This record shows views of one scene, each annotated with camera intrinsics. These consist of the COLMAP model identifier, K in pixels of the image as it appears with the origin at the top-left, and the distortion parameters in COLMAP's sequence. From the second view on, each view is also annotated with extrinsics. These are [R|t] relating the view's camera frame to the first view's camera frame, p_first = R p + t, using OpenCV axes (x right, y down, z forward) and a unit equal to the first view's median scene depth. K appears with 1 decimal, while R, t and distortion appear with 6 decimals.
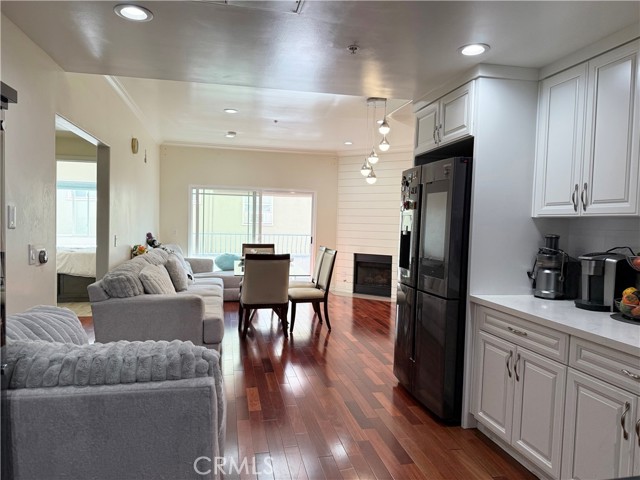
lens RADIAL K [[447.4, 0, 320.8], [0, 447.4, 241.8], [0, 0, 1]] dist [0.066838, -0.000081]
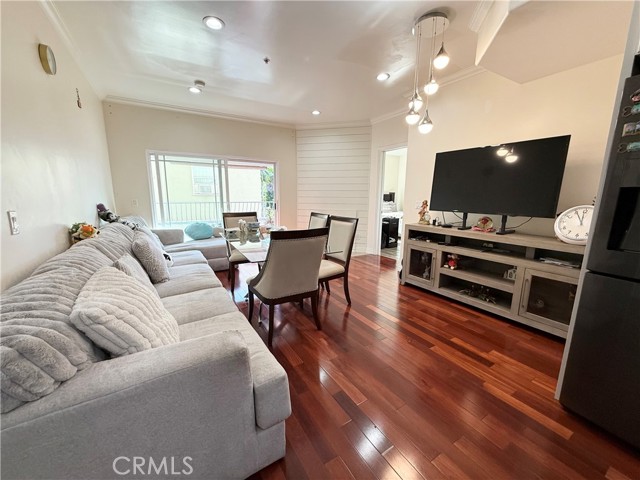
lens RADIAL K [[257.3, 0, 317.8], [0, 257.3, 239.4], [0, 0, 1]] dist [0.000450, 0.000814]
pose [[0.948927, -0.074495, 0.306576, -0.162015], [0.032865, 0.989778, 0.138779, -0.009139], [-0.313781, -0.121616, 0.941675, 0.450997]]
